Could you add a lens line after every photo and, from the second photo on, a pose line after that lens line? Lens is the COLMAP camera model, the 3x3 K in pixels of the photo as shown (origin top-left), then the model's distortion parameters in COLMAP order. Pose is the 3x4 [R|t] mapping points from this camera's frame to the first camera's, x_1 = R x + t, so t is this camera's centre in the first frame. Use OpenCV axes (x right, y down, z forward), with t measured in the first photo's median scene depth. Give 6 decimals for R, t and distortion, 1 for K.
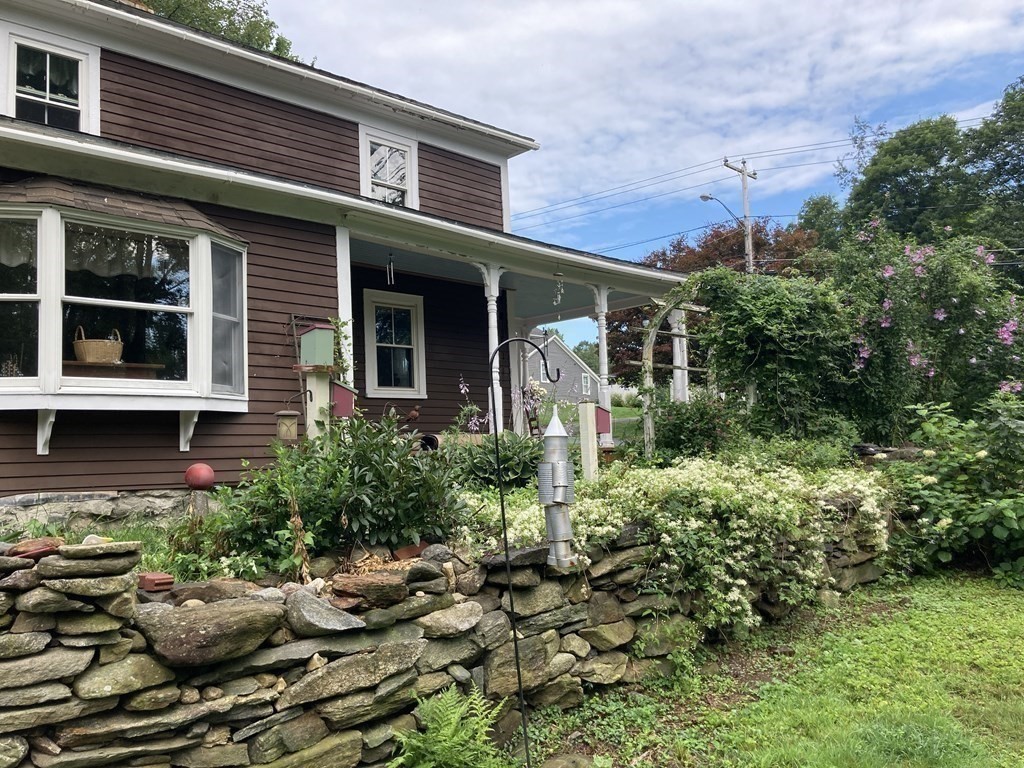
lens RADIAL K [[846.0, 0, 524.8], [0, 846.0, 383.1], [0, 0, 1]] dist [0.029125, -0.009304]
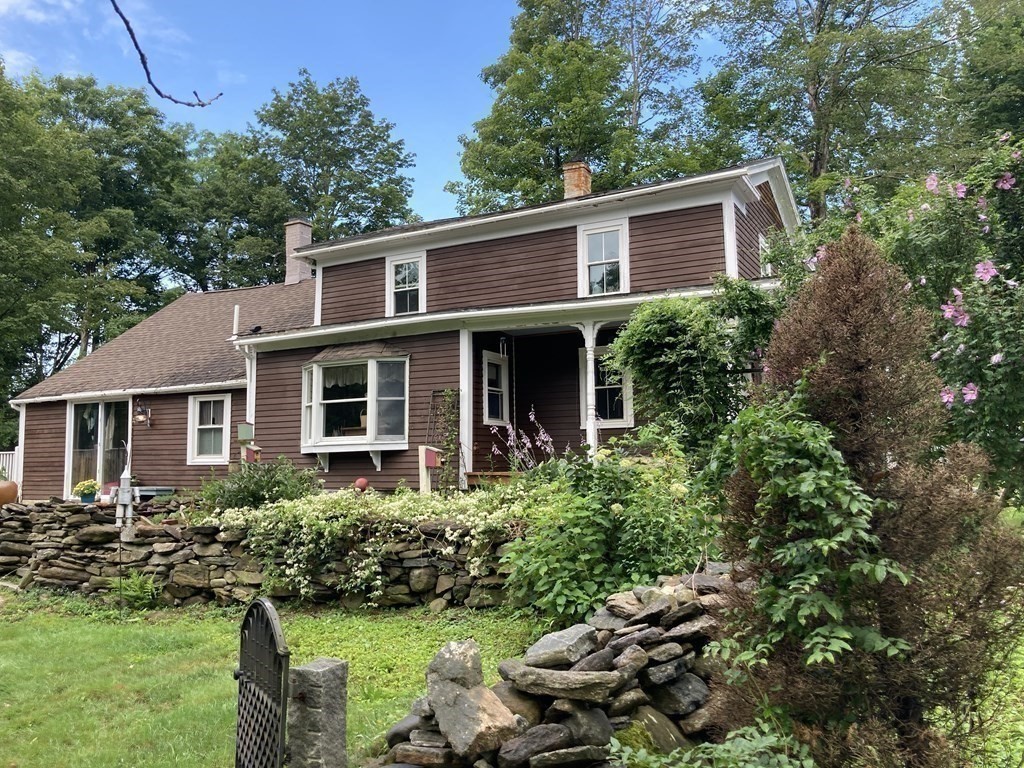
lens RADIAL K [[832.5, 0, 512.0], [0, 832.5, 384.0], [0, 0, 1]] dist [0.028186, -0.015061]
pose [[0.306396, -0.068294, -0.949451, 2.108258], [0.082346, 0.995586, -0.045038, -0.009047], [0.948336, -0.064384, 0.310667, 0.990695]]
